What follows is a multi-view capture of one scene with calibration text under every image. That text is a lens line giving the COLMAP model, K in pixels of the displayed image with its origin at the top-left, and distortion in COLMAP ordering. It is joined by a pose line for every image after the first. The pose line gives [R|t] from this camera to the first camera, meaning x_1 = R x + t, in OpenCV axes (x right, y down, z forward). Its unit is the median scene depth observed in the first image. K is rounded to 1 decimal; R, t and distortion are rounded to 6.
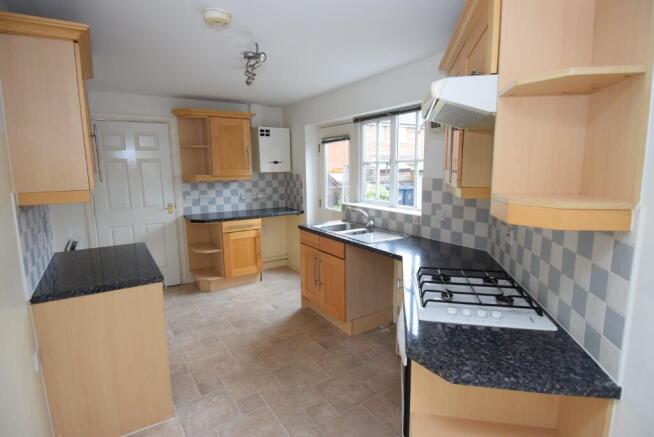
lens RADIAL K [[341.4, 0, 333.7], [0, 341.4, 217.4], [0, 0, 1]] dist [0.000098, 0.000013]
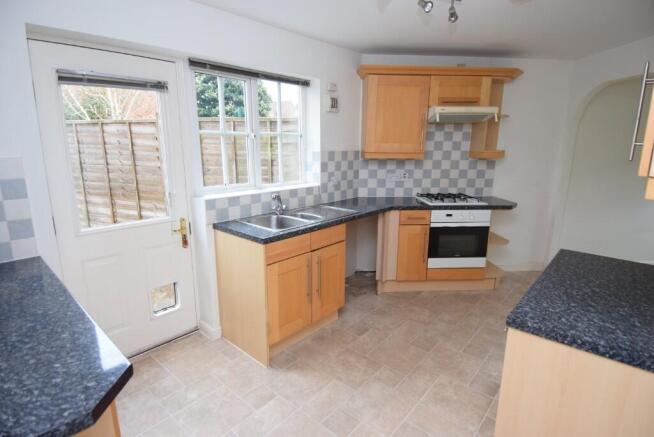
lens RADIAL K [[341.4, 0, 333.7], [0, 341.4, 217.4], [0, 0, 1]] dist [0.000098, 0.000013]
pose [[-0.261142, -0.198980, 0.944570, -0.847663], [0.139110, 0.960552, 0.240806, -0.169369], [-0.955224, 0.194284, -0.223160, 1.245040]]
